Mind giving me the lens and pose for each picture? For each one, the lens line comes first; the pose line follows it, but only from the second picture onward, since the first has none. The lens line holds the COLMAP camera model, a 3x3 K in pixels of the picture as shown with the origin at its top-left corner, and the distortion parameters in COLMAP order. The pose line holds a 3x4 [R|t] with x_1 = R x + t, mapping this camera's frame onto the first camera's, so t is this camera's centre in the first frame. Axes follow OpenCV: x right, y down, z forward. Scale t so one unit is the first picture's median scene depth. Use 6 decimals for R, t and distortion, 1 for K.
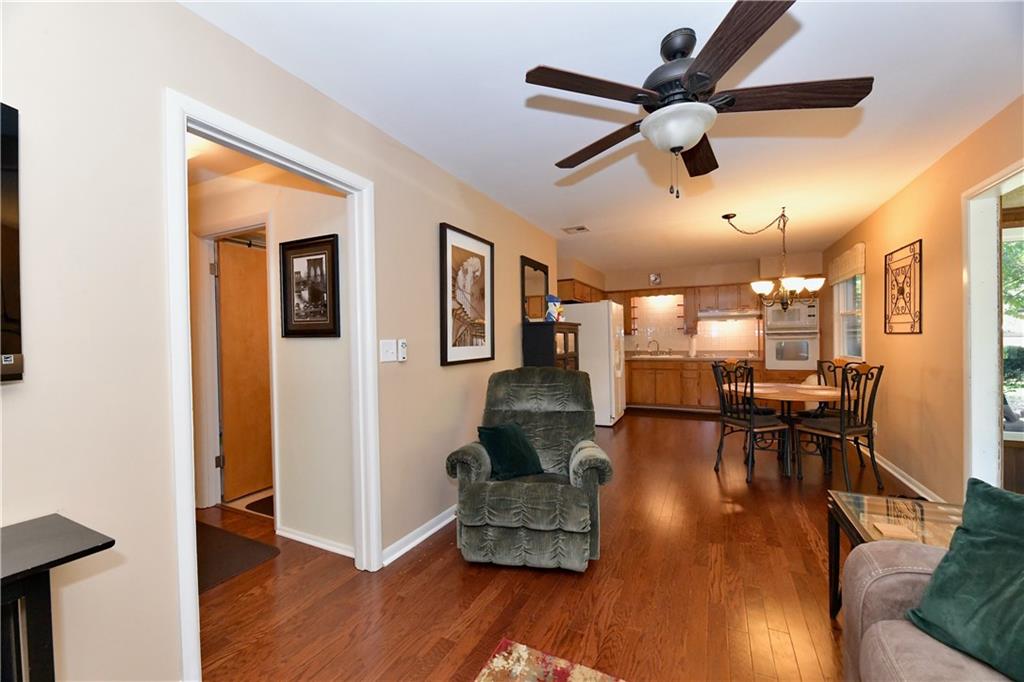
lens RADIAL K [[412.5, 0, 508.3], [0, 412.5, 342.3], [0, 0, 1]] dist [-0.006994, -0.000369]
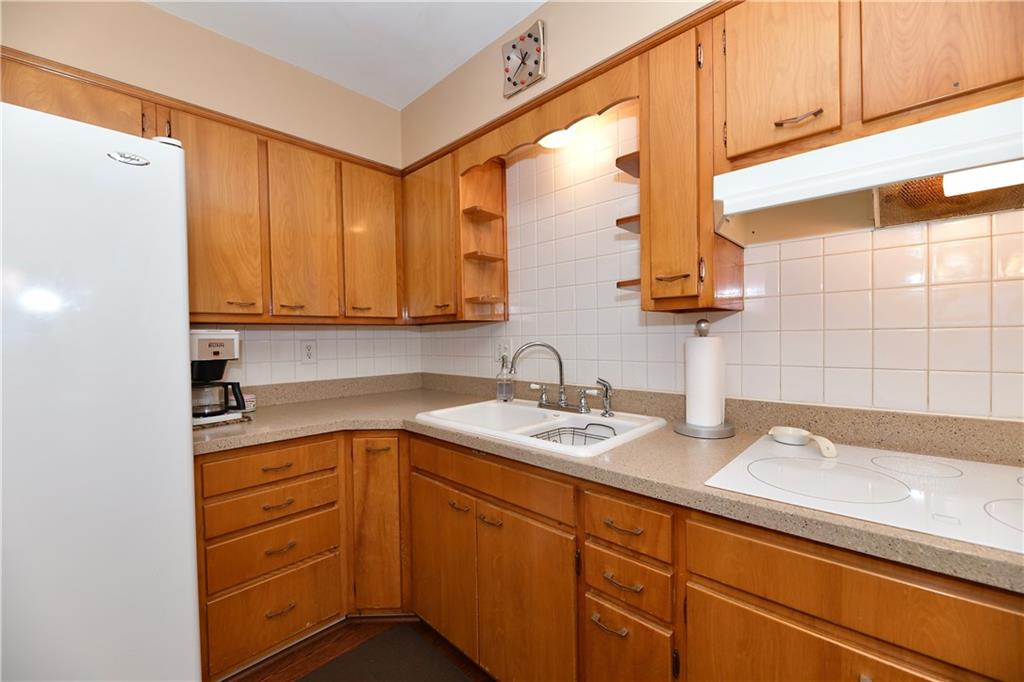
lens RADIAL K [[412.5, 0, 509.8], [0, 412.5, 343.6], [0, 0, 1]] dist [-0.006994, -0.000369]
pose [[0.955342, 0.004107, -0.295475, 0.447618], [0.001461, 0.999826, 0.018622, -0.009589], [0.295500, -0.018222, 0.955169, 0.851250]]
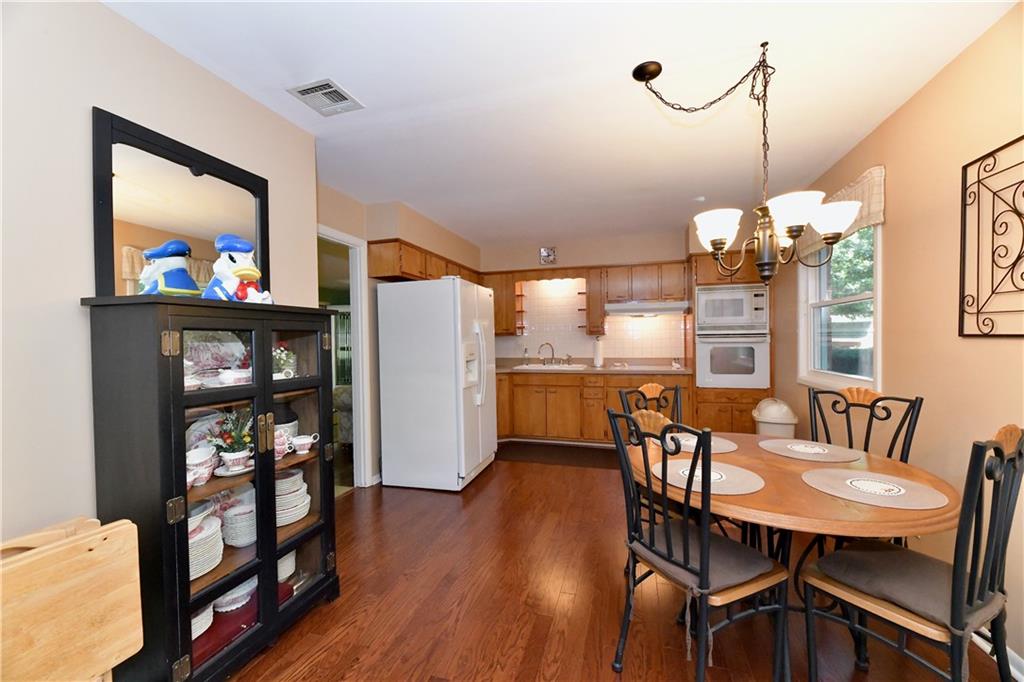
lens RADIAL K [[412.5, 0, 510.6], [0, 412.5, 341.3], [0, 0, 1]] dist [-0.006994, -0.000369]
pose [[0.984916, 0.002822, 0.173010, 0.187760], [-0.002589, 0.999995, -0.001569, -0.007691], [-0.173014, 0.001097, 0.984919, 0.350848]]
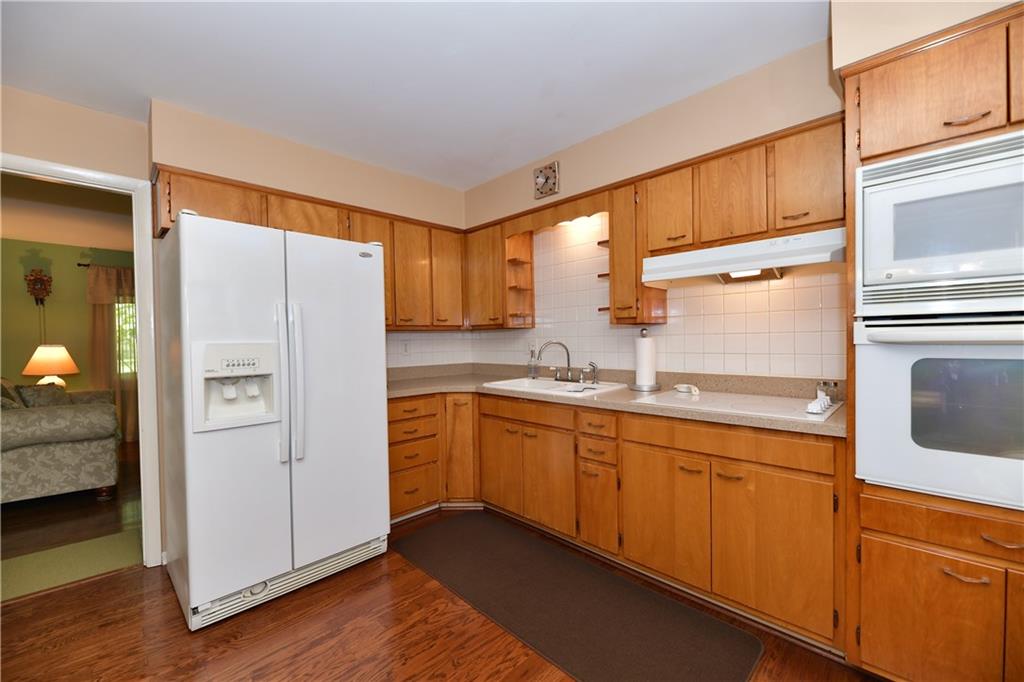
lens RADIAL K [[412.5, 0, 509.4], [0, 412.5, 339.6], [0, 0, 1]] dist [-0.006994, -0.000369]
pose [[0.947263, 0.000204, -0.320456, 0.481791], [0.001585, 0.999985, 0.005323, -0.009657], [0.320452, -0.005551, 0.947248, 0.679216]]
